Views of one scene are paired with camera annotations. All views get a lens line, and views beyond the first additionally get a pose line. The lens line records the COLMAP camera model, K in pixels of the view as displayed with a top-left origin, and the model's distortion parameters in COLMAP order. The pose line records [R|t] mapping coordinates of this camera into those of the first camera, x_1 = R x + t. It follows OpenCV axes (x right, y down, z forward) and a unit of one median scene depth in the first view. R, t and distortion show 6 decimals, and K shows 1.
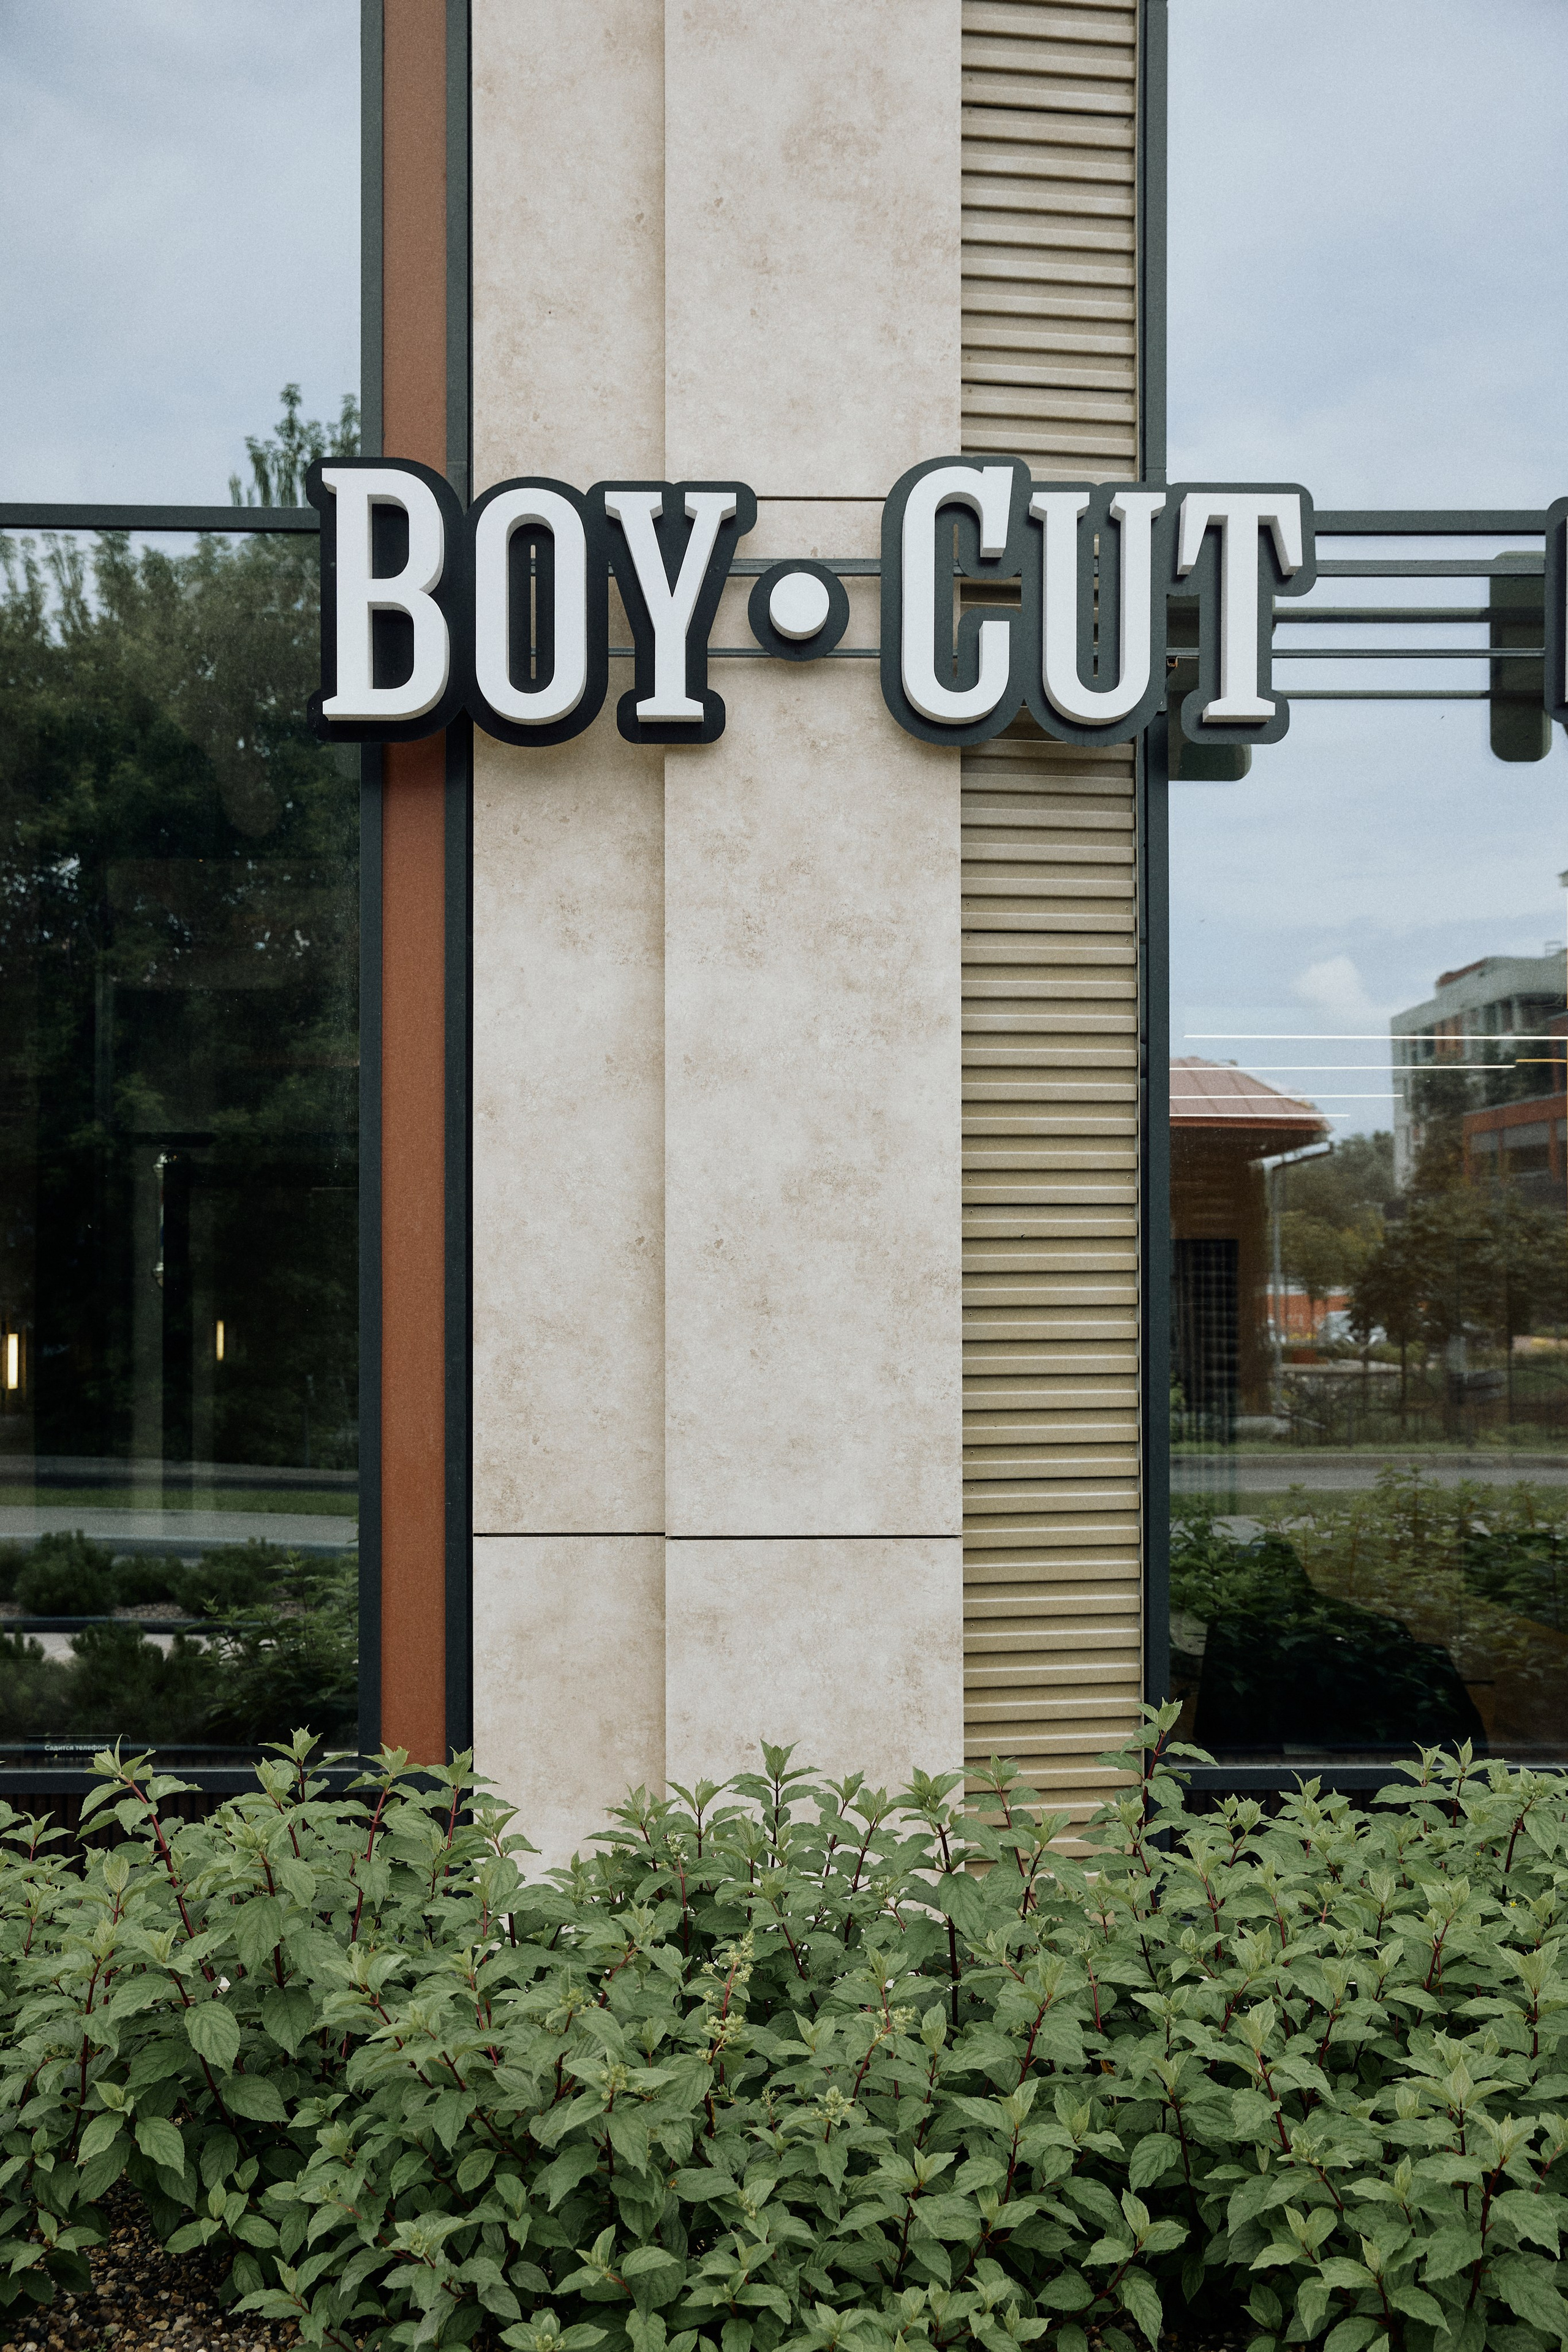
lens RADIAL K [[2791.0, 0, 784.4], [0, 2791.0, 1170.2], [0, 0, 1]] dist [0.022967, 0.000000]
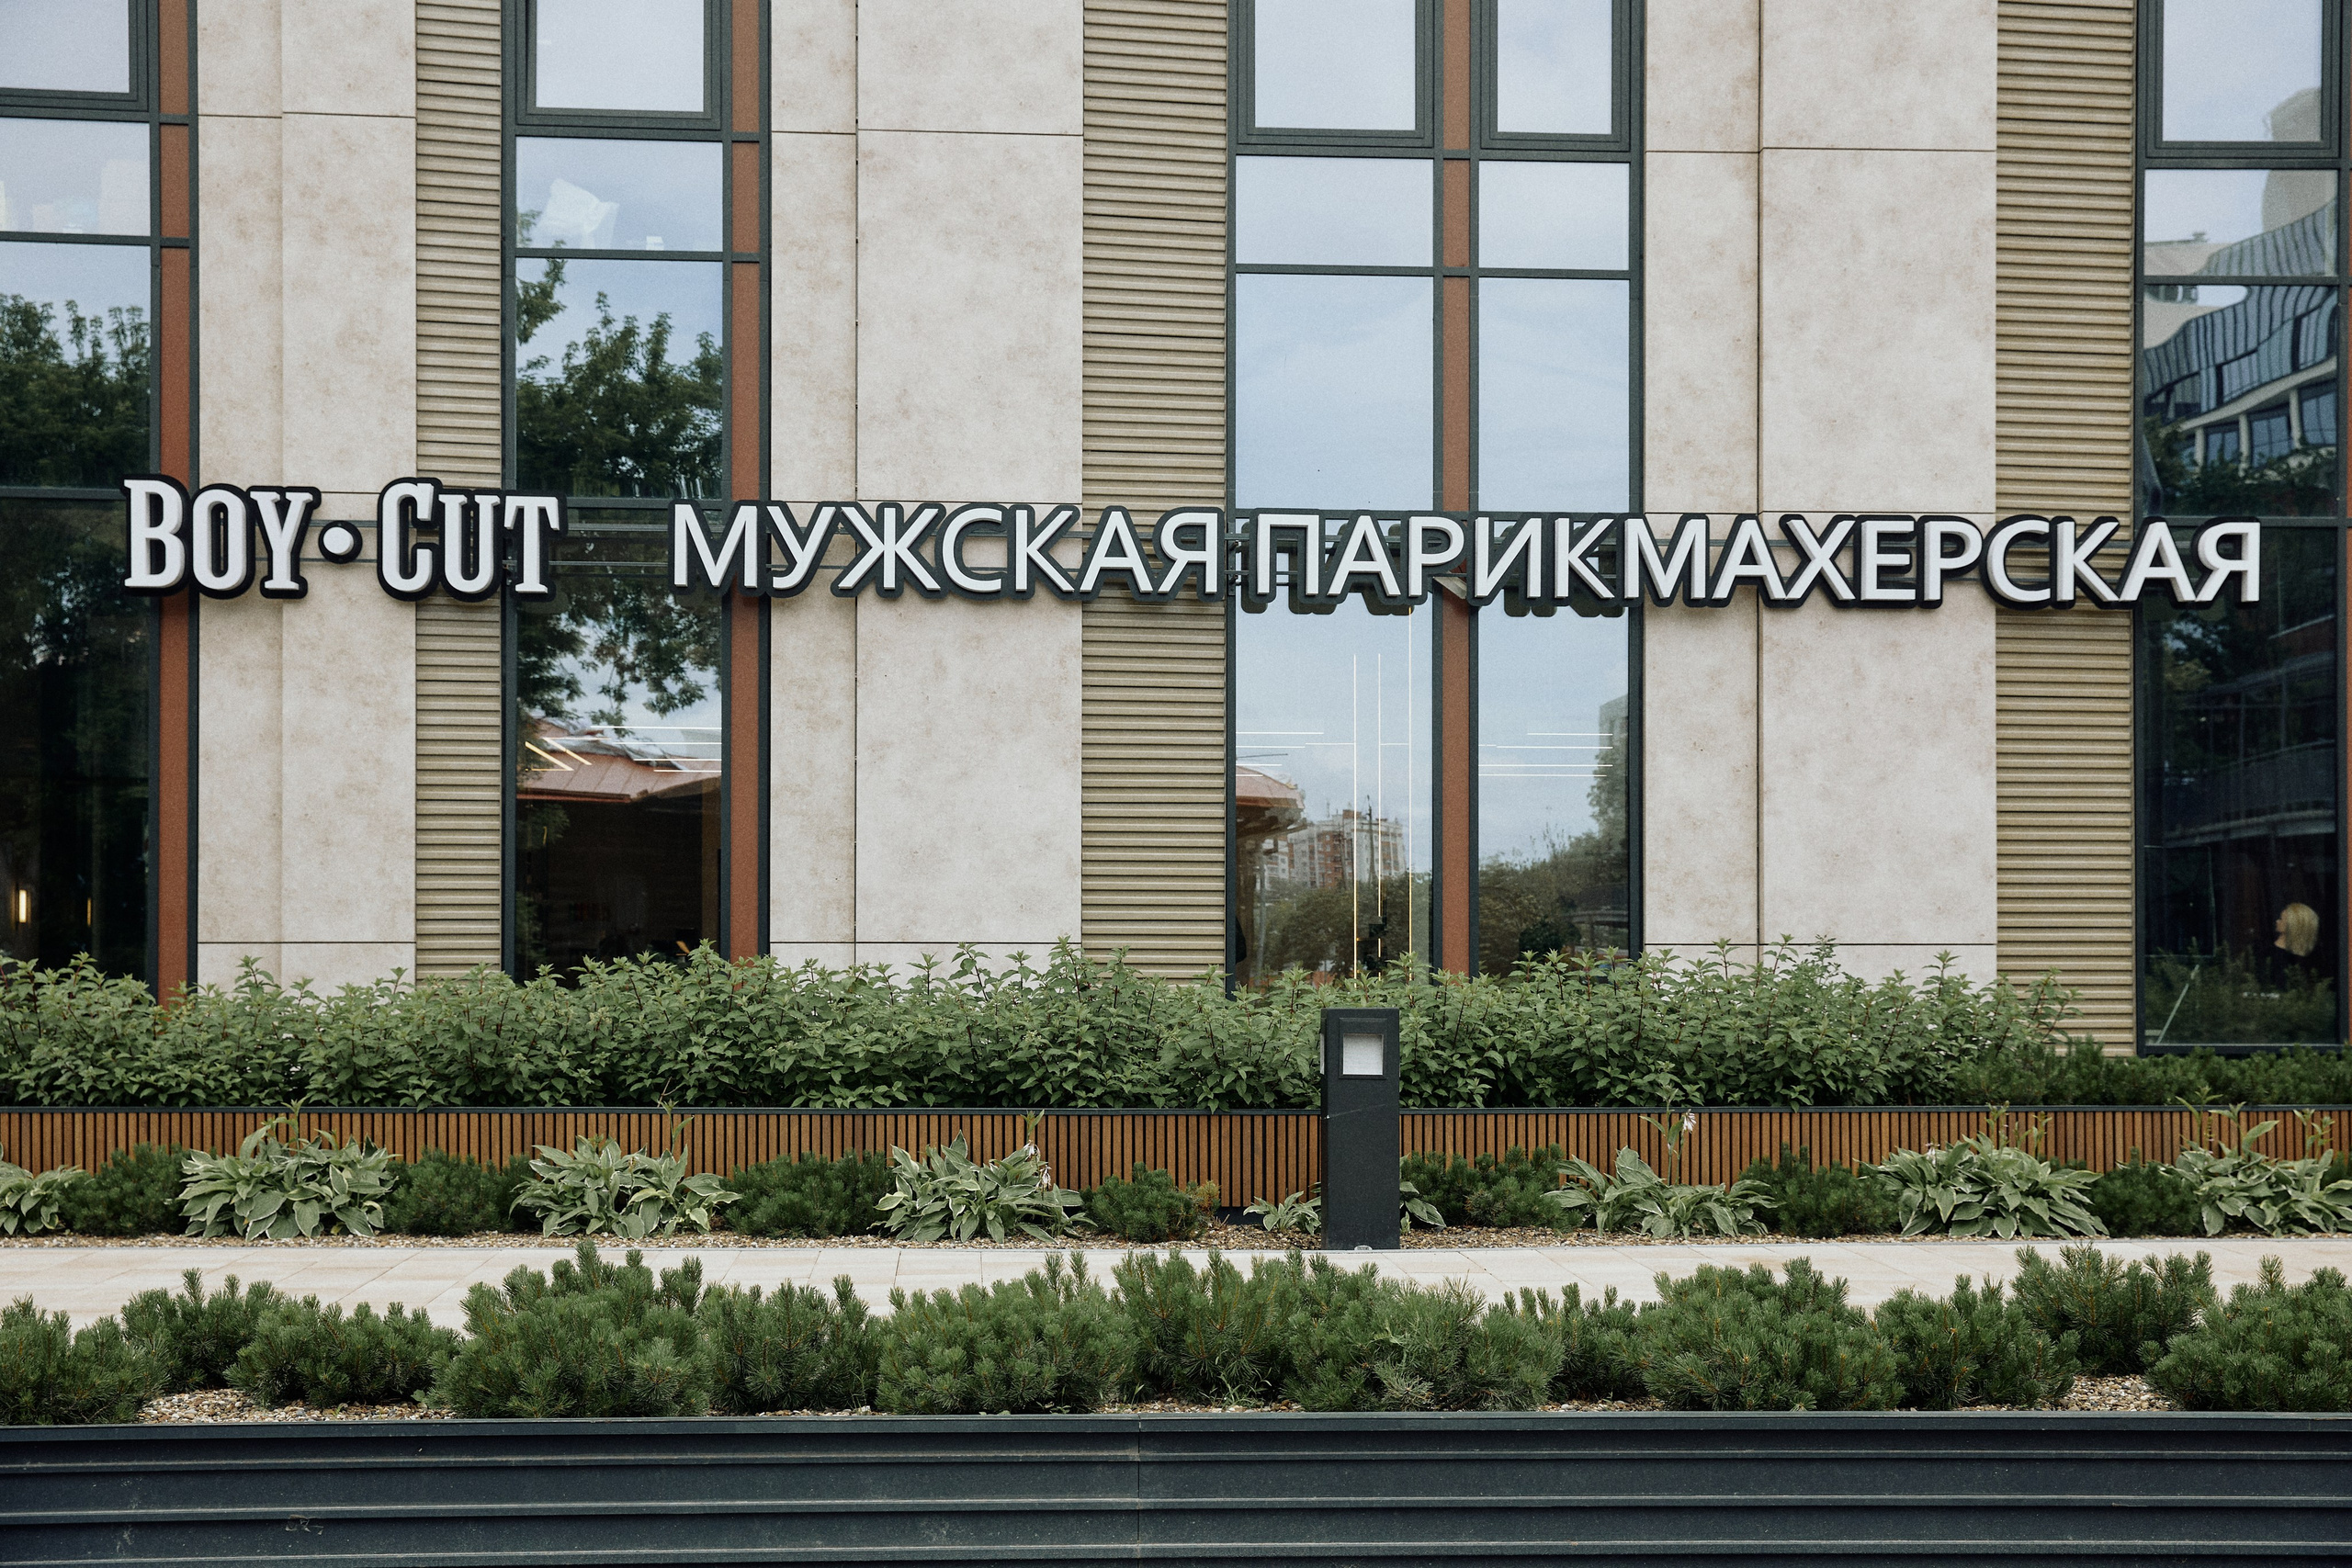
lens RADIAL K [[3071.4, 0, 1176.4], [0, 3071.4, 794.5], [0, 0, 1]] dist [0.109044, 0.000000]
pose [[0.998172, 0.004593, 0.060261, 0.544973], [-0.004838, 0.999981, 0.003926, -0.004564], [-0.060242, -0.004211, 0.998175, -1.612746]]
